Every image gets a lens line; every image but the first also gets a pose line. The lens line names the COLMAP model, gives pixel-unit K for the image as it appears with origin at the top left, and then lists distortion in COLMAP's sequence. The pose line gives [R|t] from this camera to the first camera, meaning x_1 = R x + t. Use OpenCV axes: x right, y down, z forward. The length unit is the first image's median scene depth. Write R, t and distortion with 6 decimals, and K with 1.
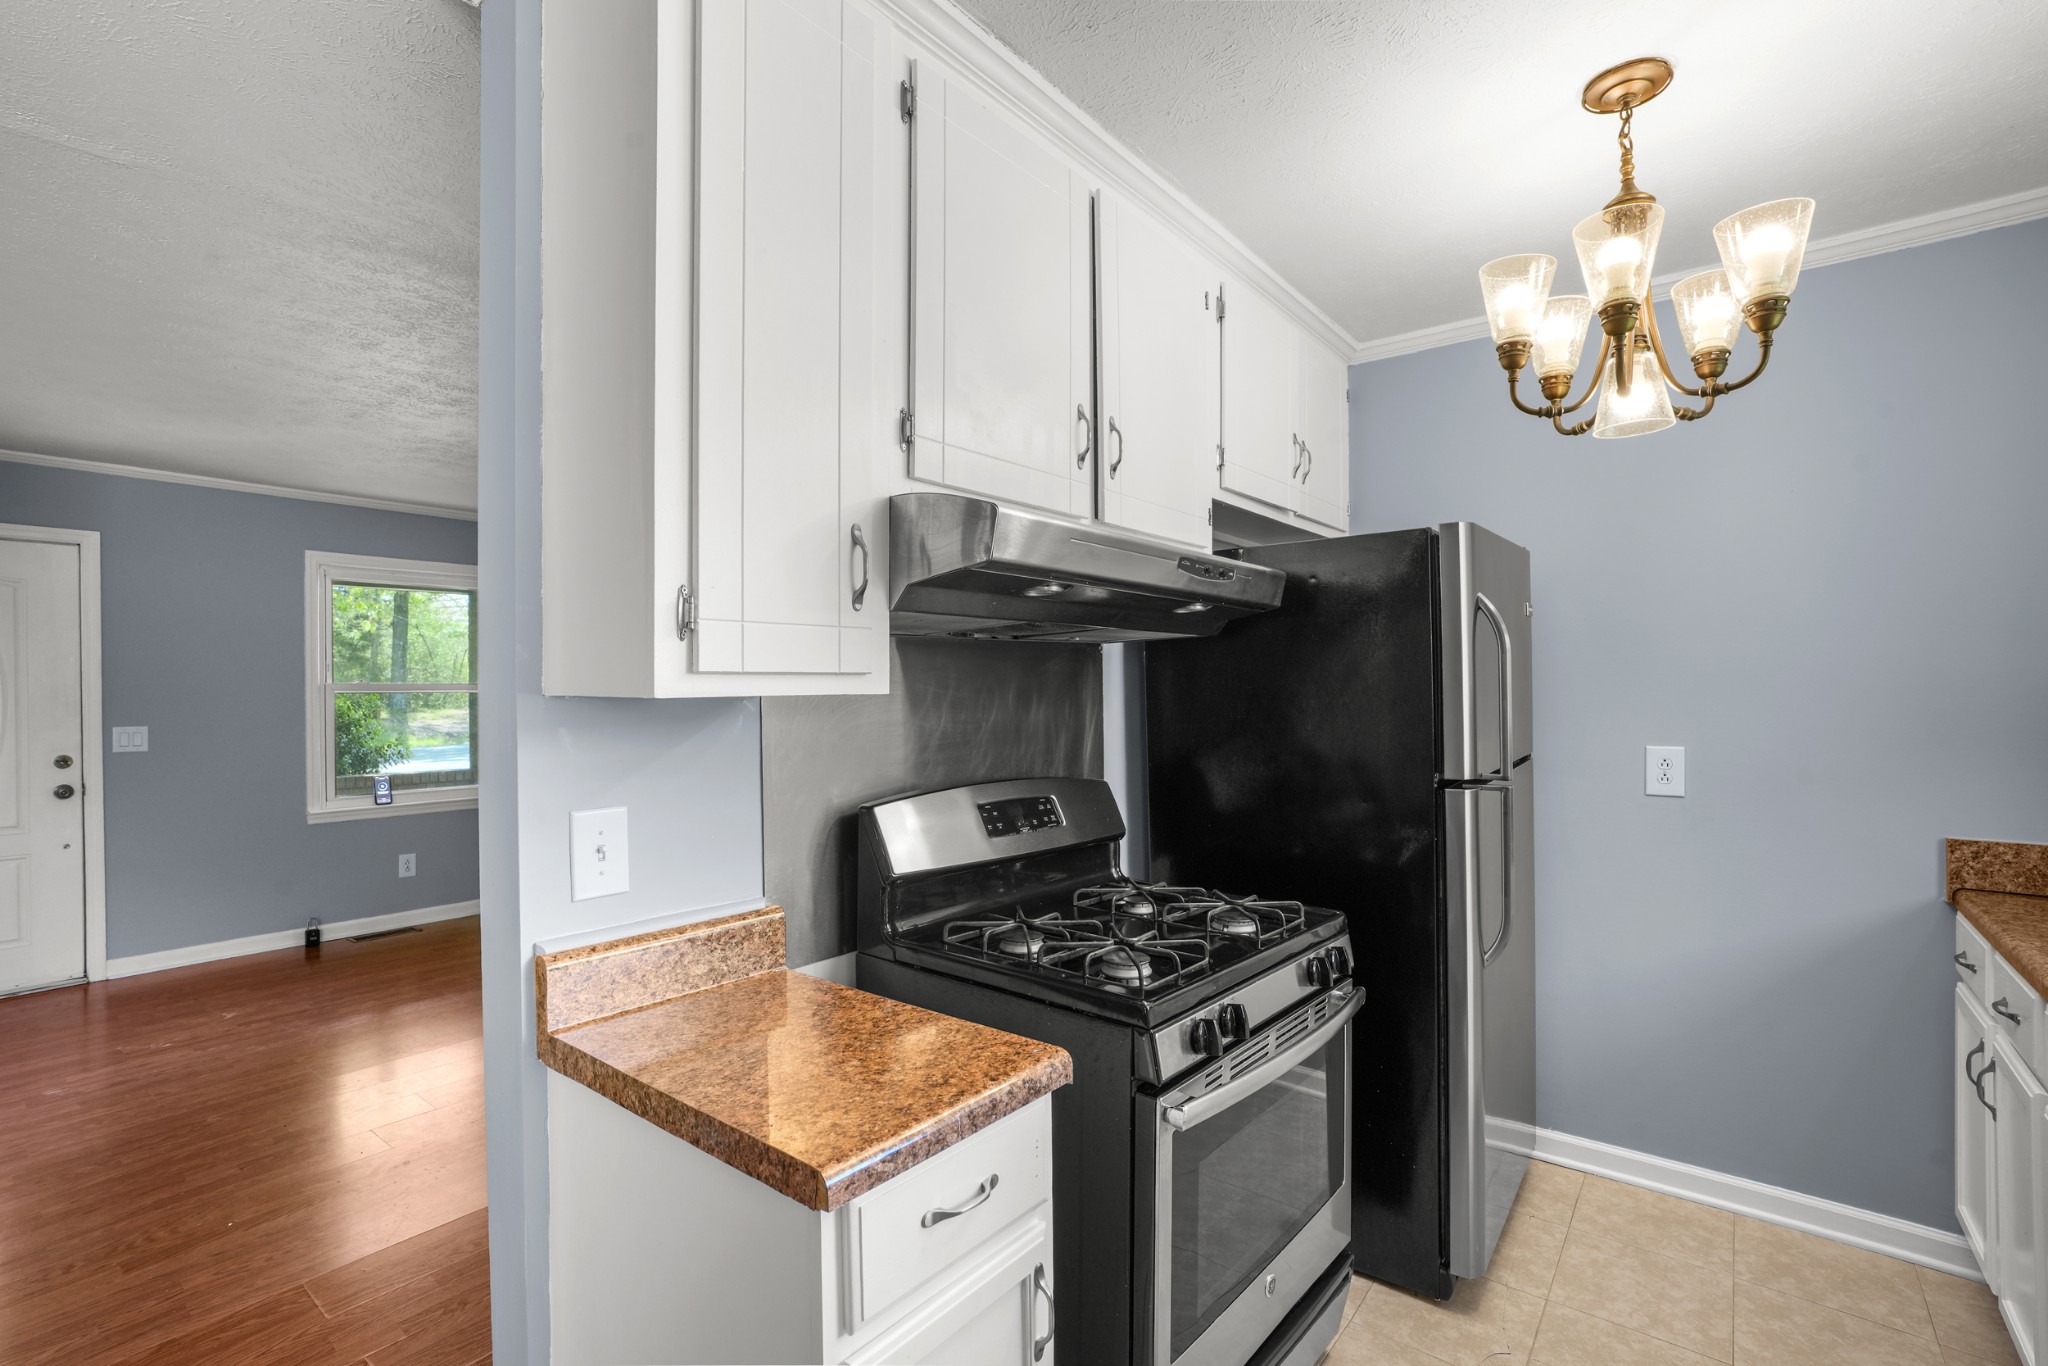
lens RADIAL K [[939.4, 0, 1015.2], [0, 939.4, 689.9], [0, 0, 1]] dist [-0.020845, 0.011670]
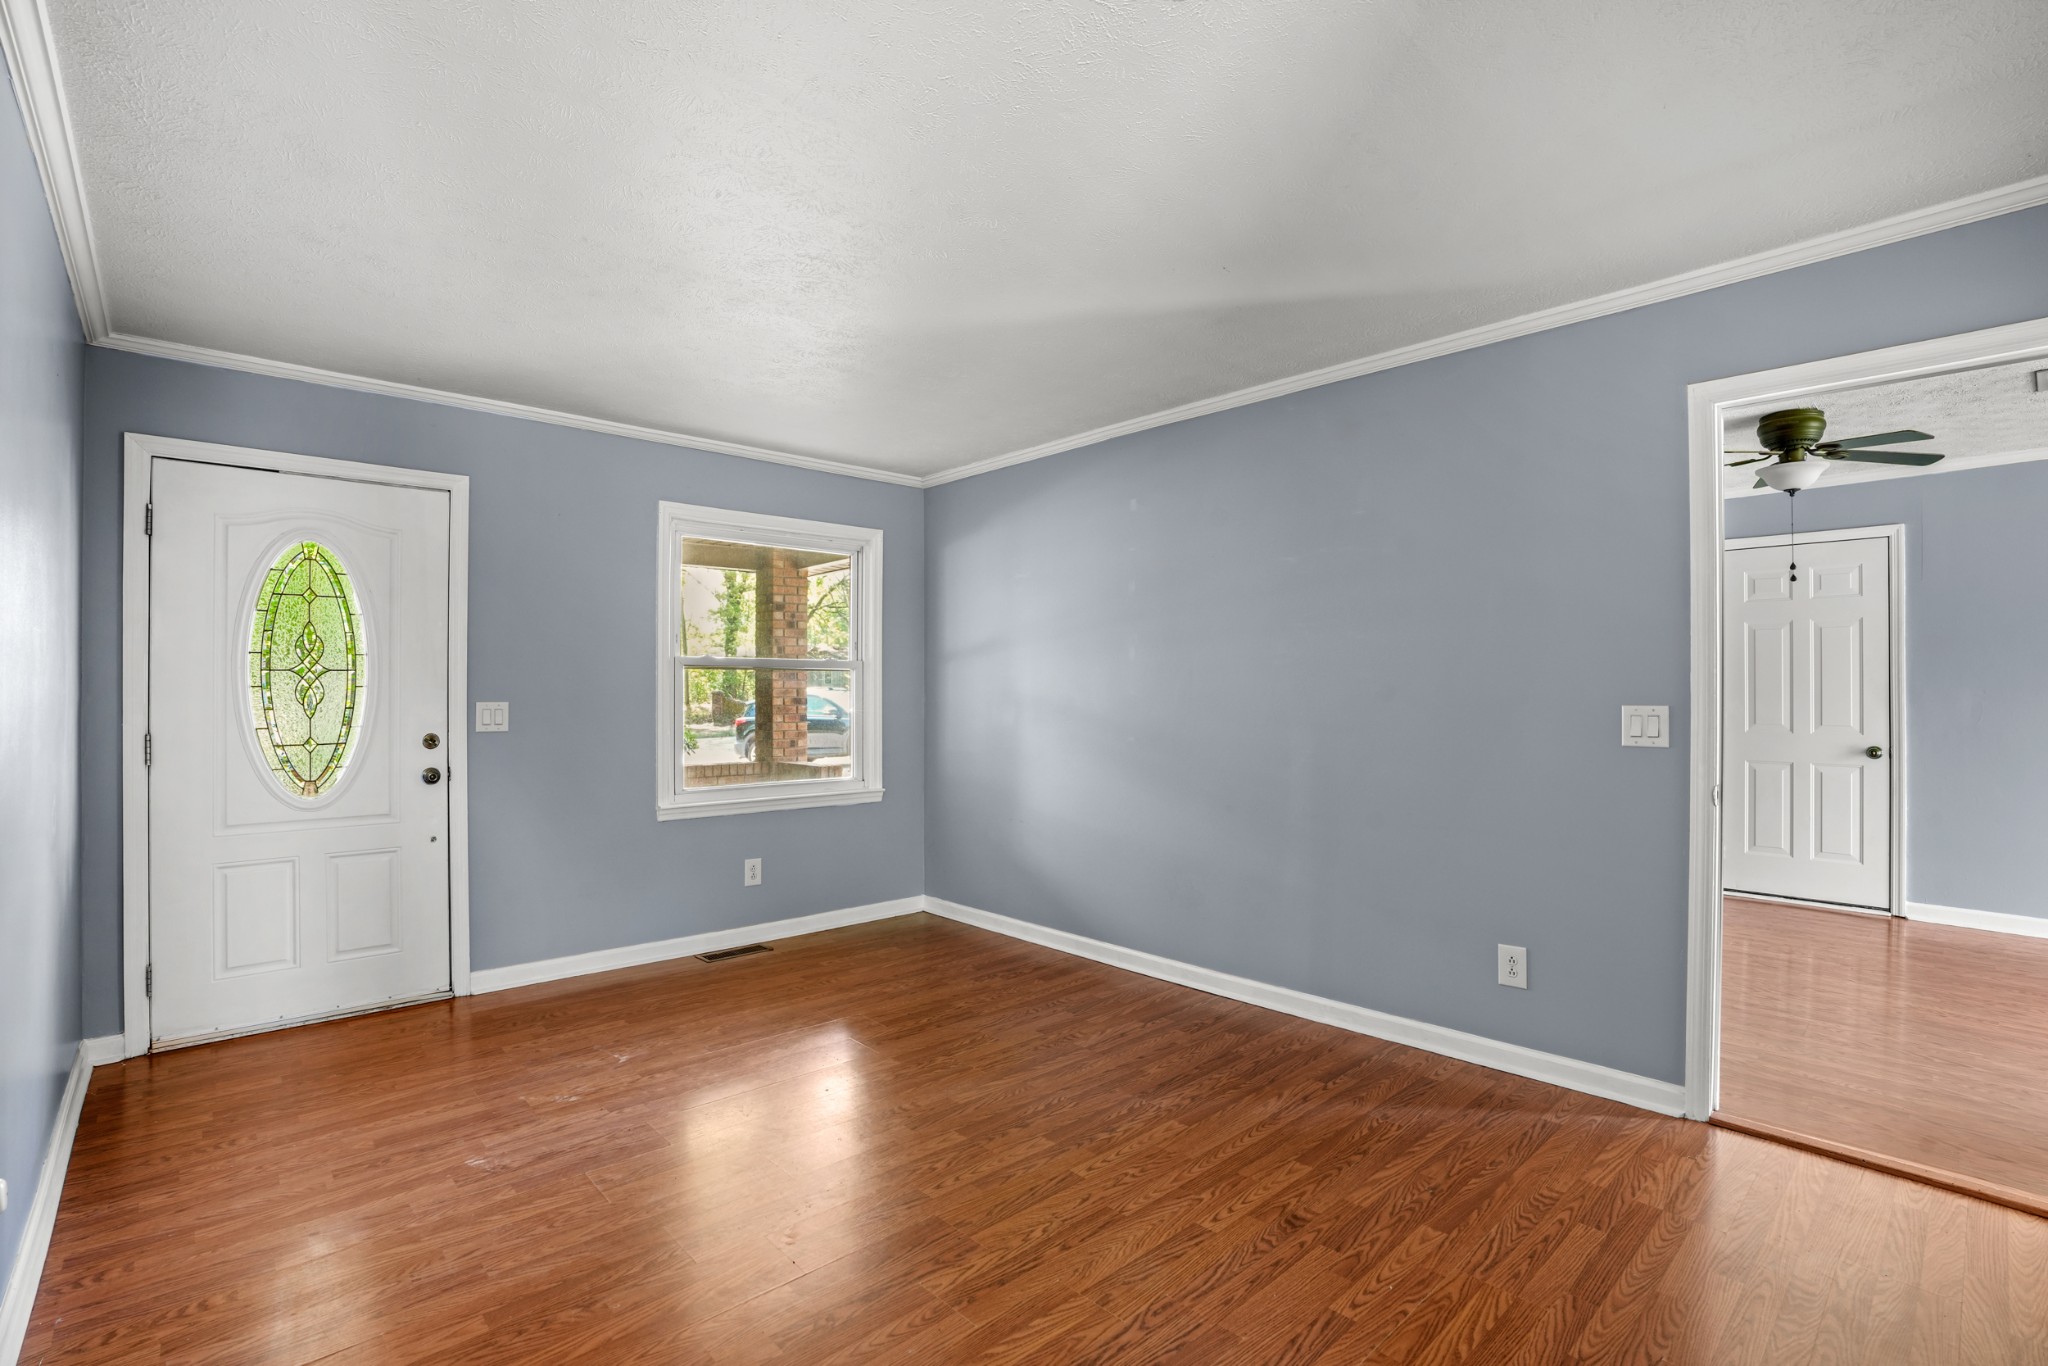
lens RADIAL K [[958.7, 0, 1023.3], [0, 958.7, 672.1], [0, 0, 1]] dist [-0.059857, 0.022966]
pose [[0.988427, 0.000694, -0.151698, -0.719108], [-0.003654, 0.999808, -0.019231, 0.057739], [0.151656, 0.019563, 0.988240, 0.457094]]
